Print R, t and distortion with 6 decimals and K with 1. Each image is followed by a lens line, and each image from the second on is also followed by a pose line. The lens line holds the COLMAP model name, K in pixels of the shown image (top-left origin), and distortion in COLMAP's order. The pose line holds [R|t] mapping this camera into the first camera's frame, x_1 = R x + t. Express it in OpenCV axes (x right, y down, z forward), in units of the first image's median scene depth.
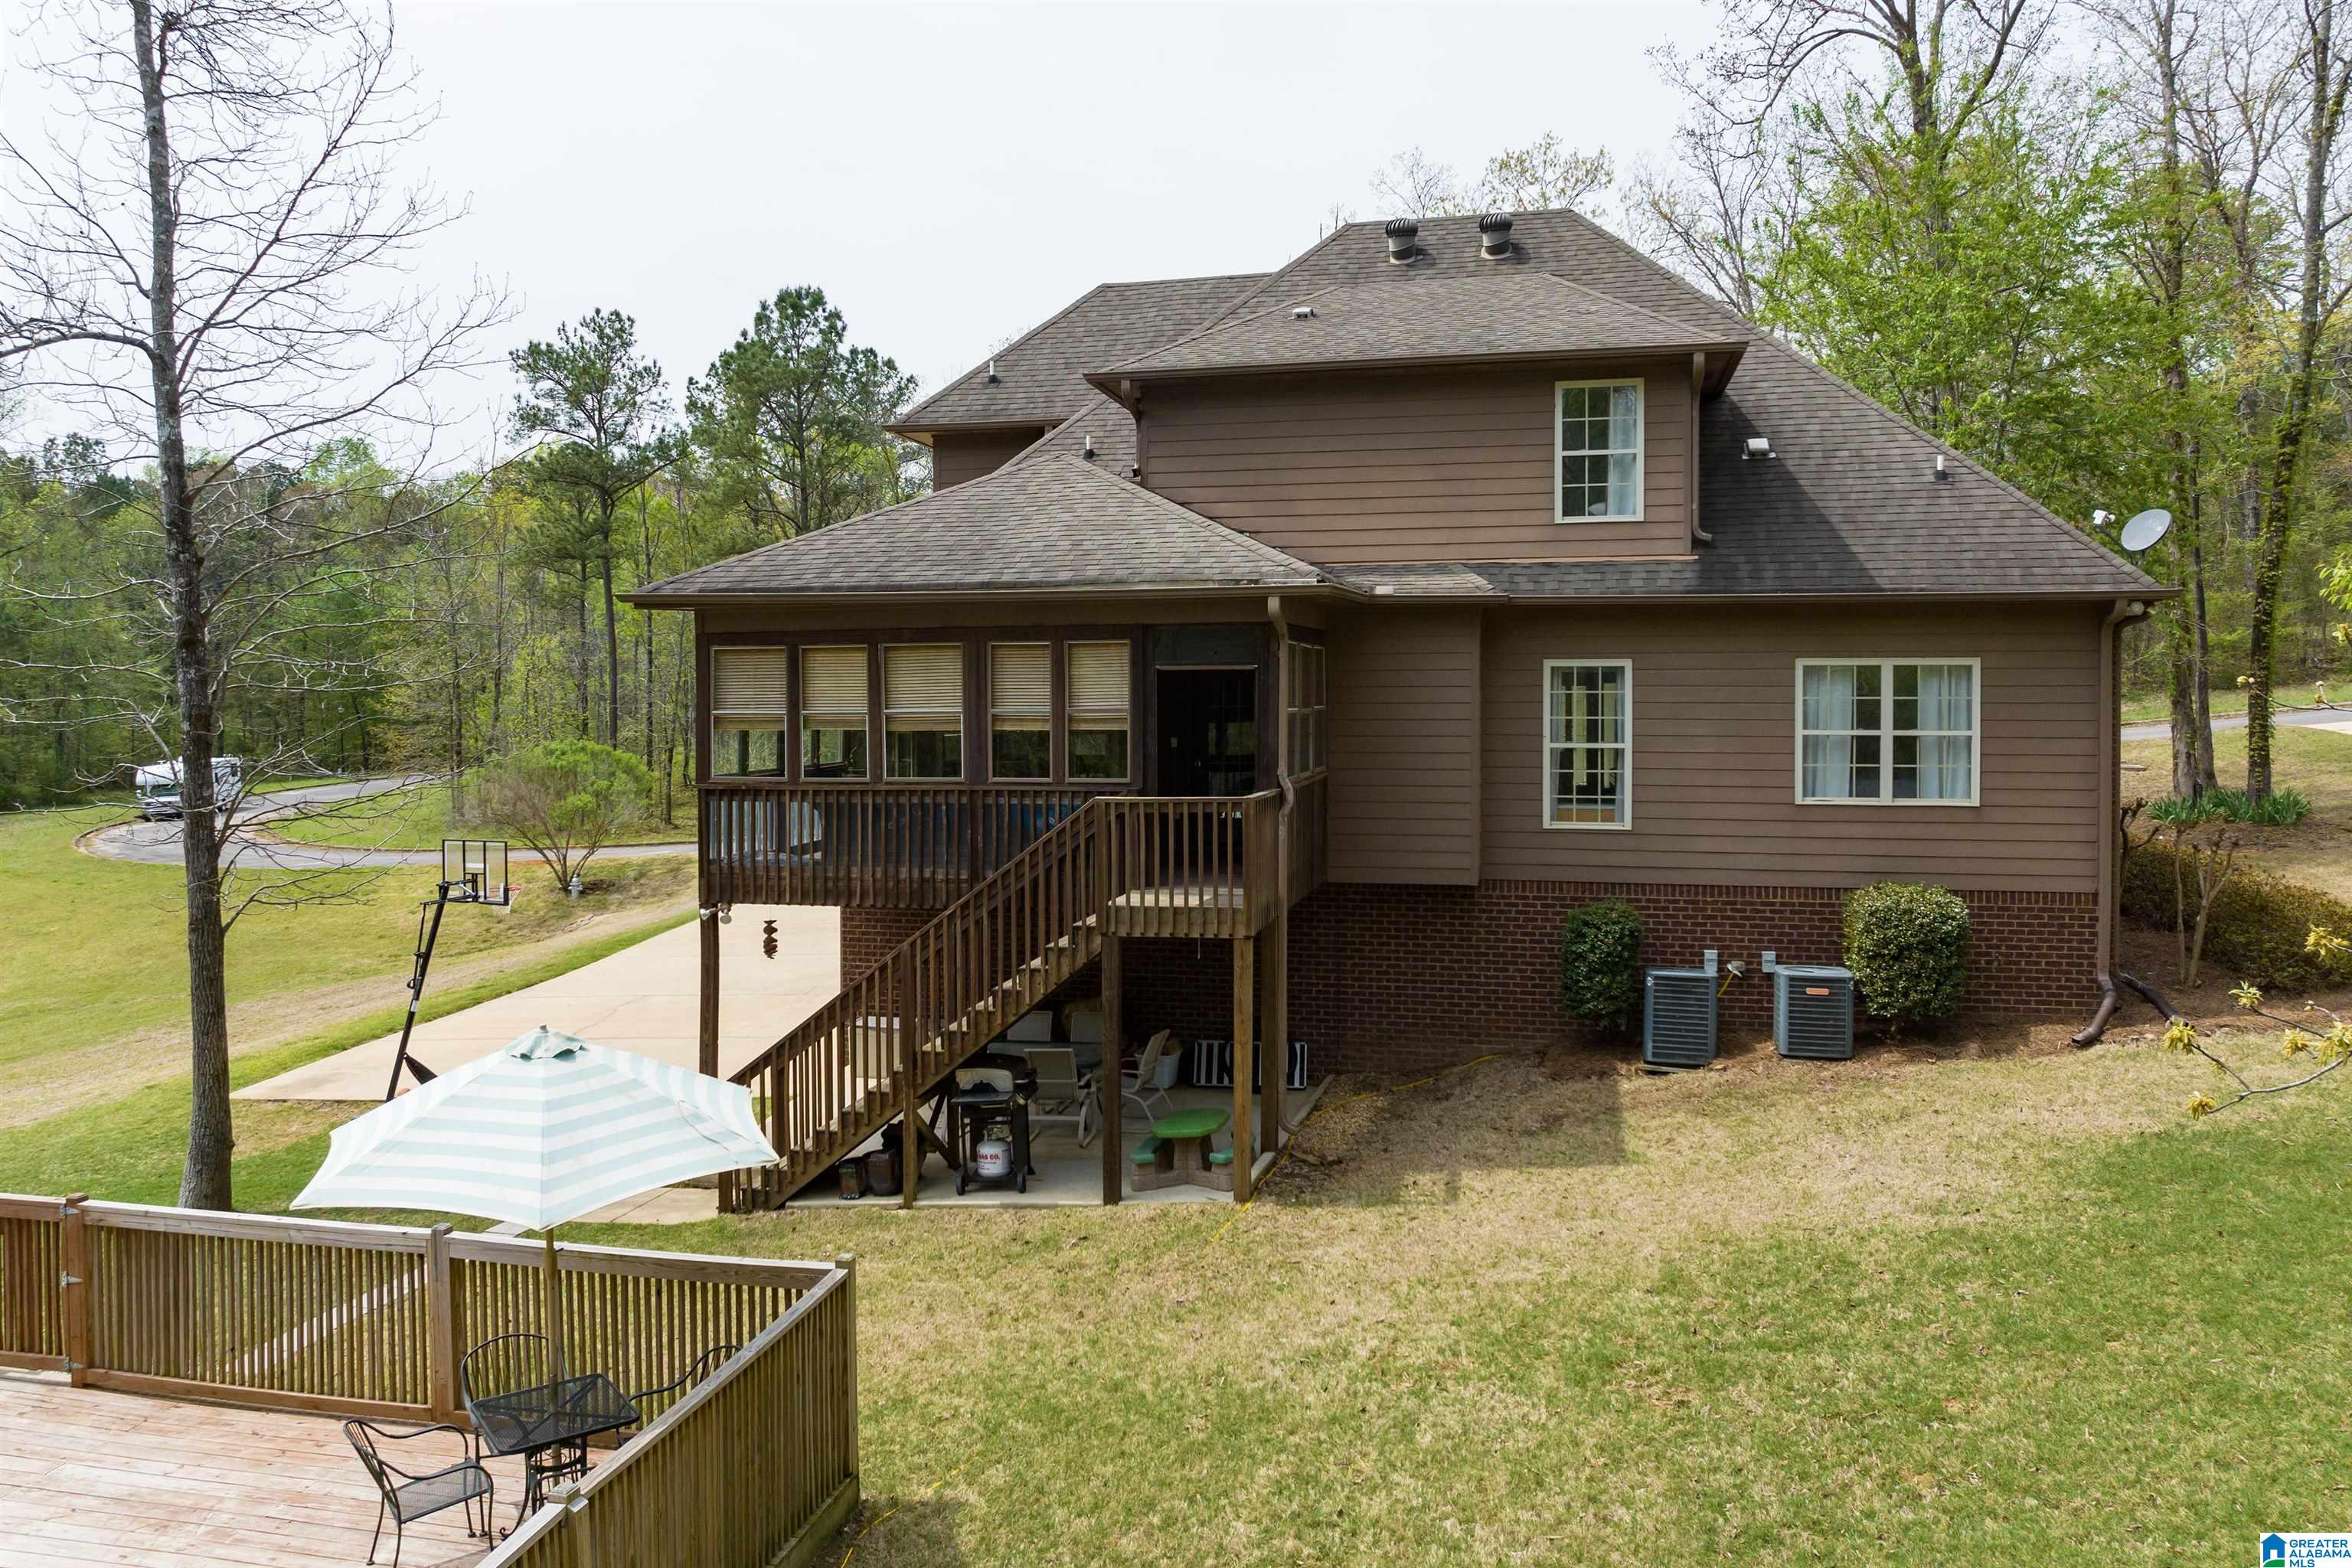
lens RADIAL K [[1649.5, 0, 1176.1], [0, 1649.5, 746.6], [0, 0, 1]] dist [-0.047012, 0.023834]
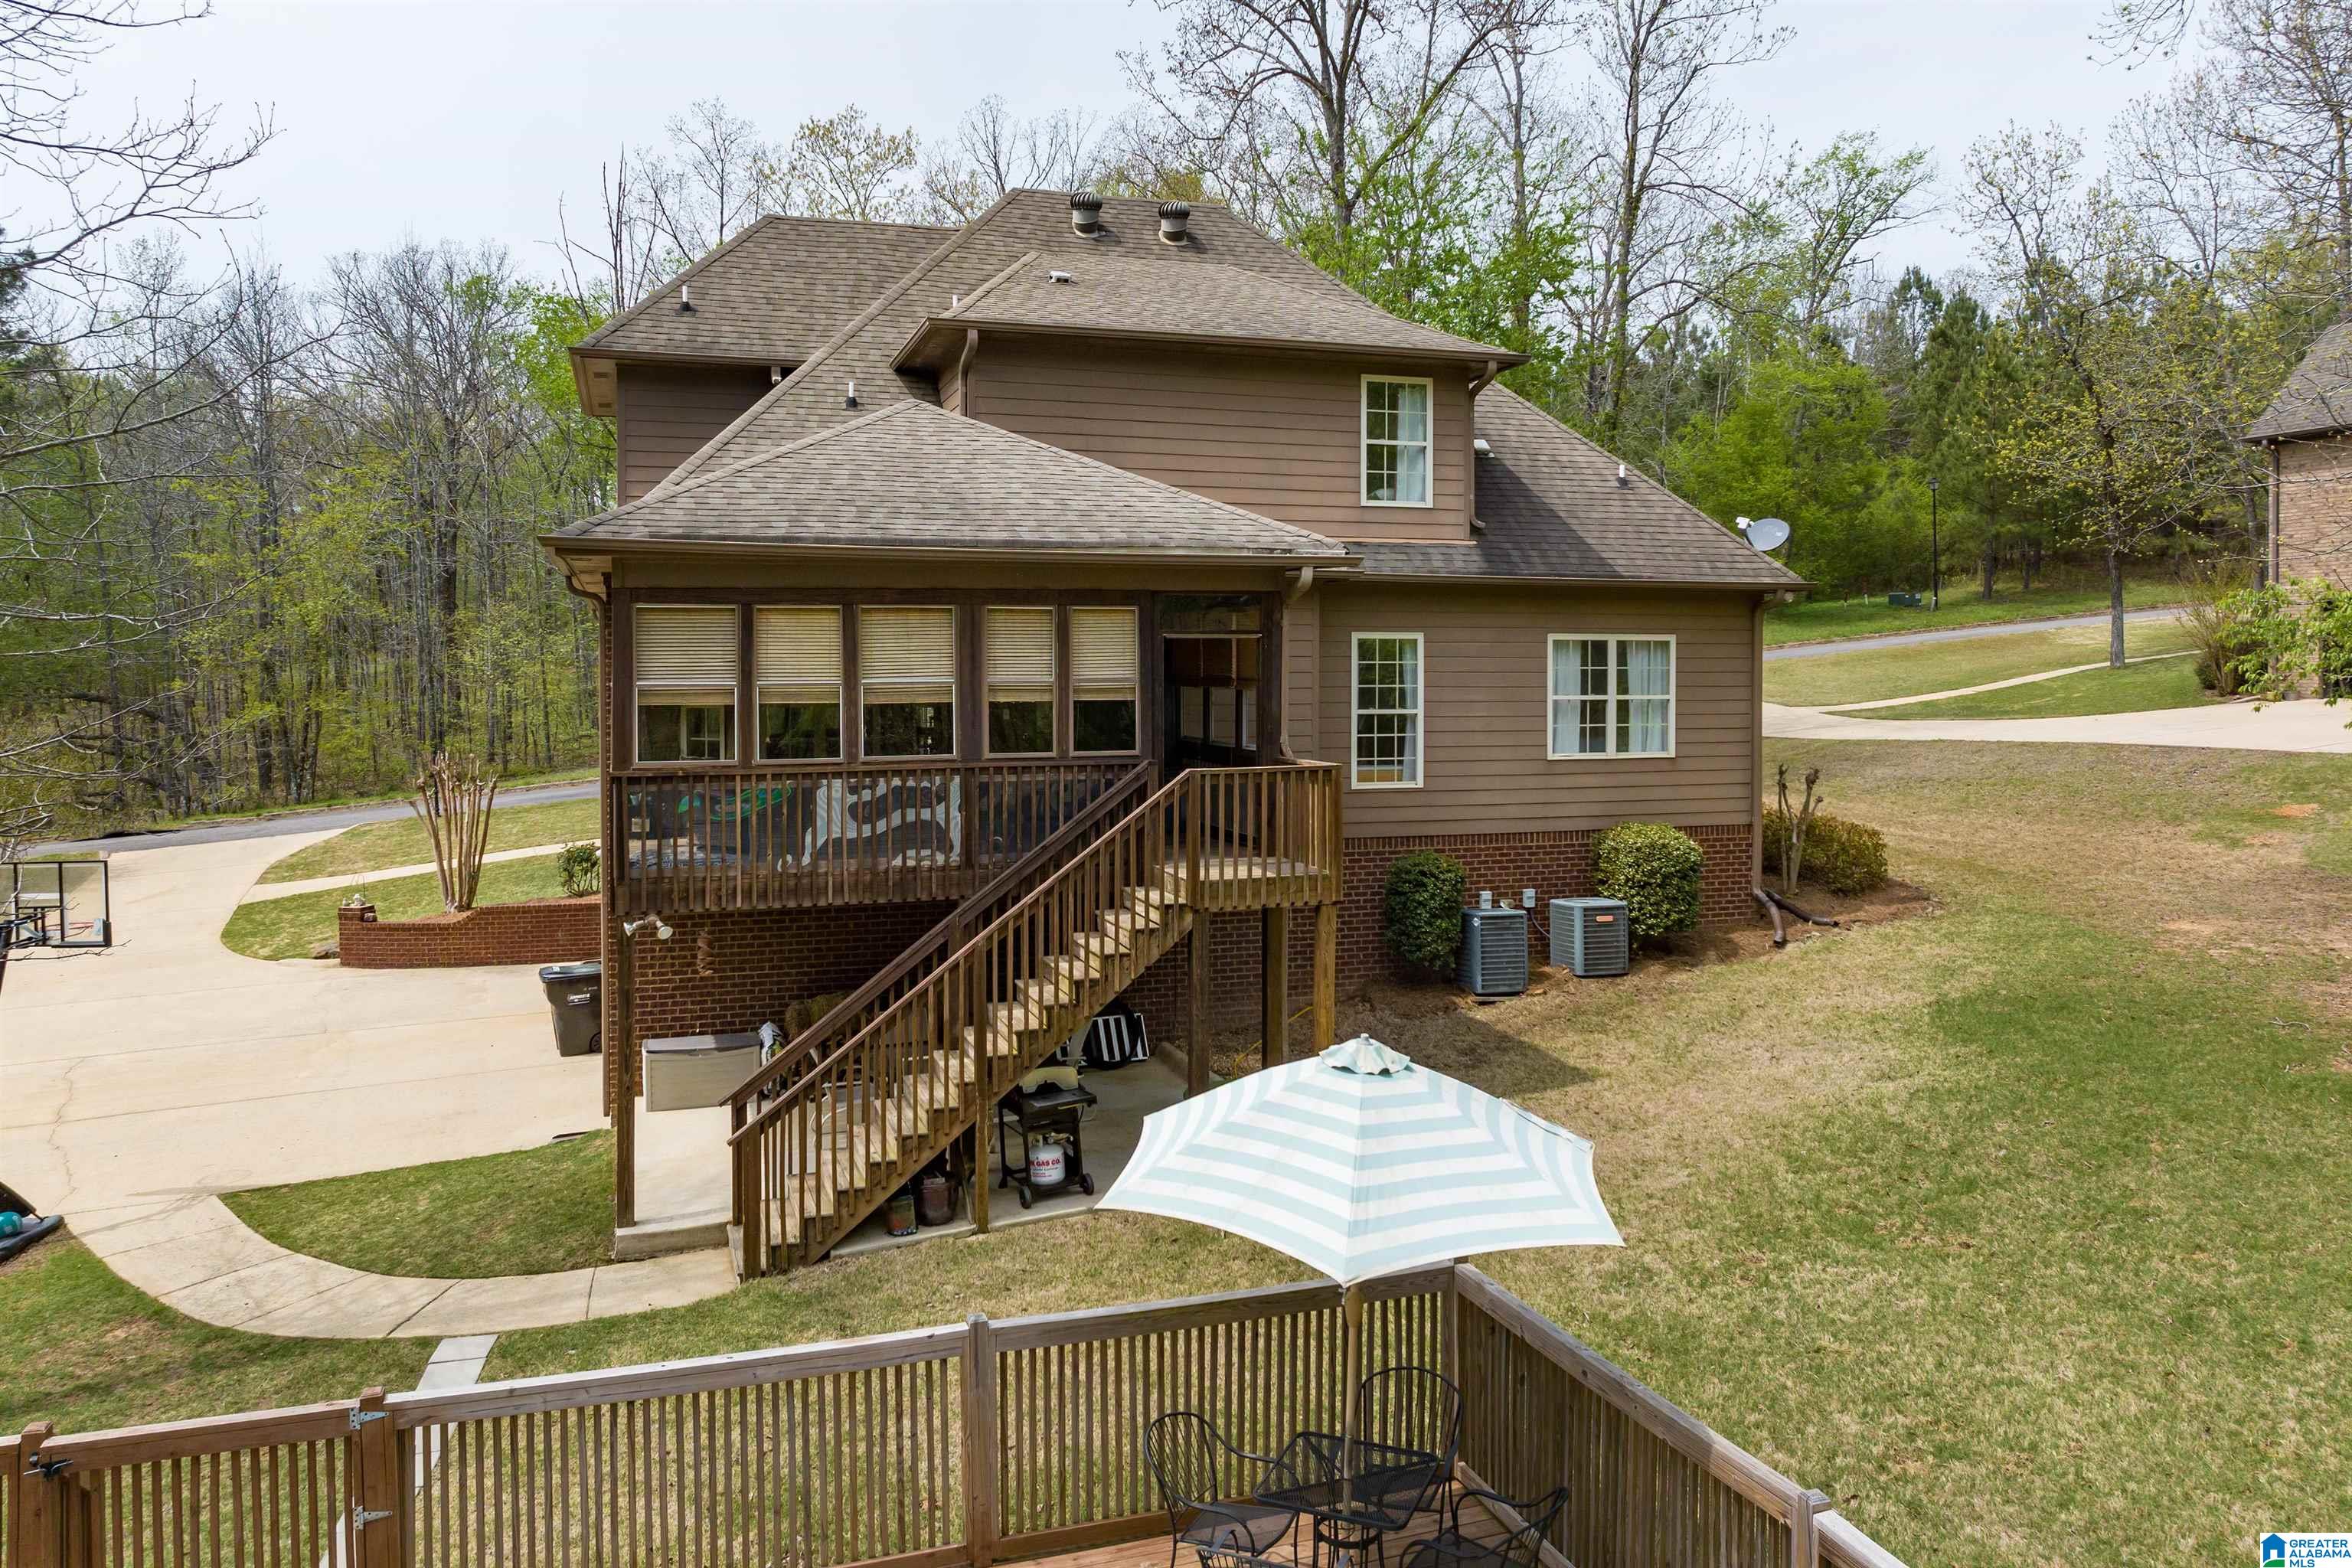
lens RADIAL K [[1663.2, 0, 1123.9], [0, 1663.2, 713.7], [0, 0, 1]] dist [-0.031814, 0.000498]
pose [[0.856008, -0.012644, 0.516807, -0.493875], [0.014536, 0.999894, 0.000387, -0.002203], [-0.516758, 0.007181, 0.856102, 0.157261]]
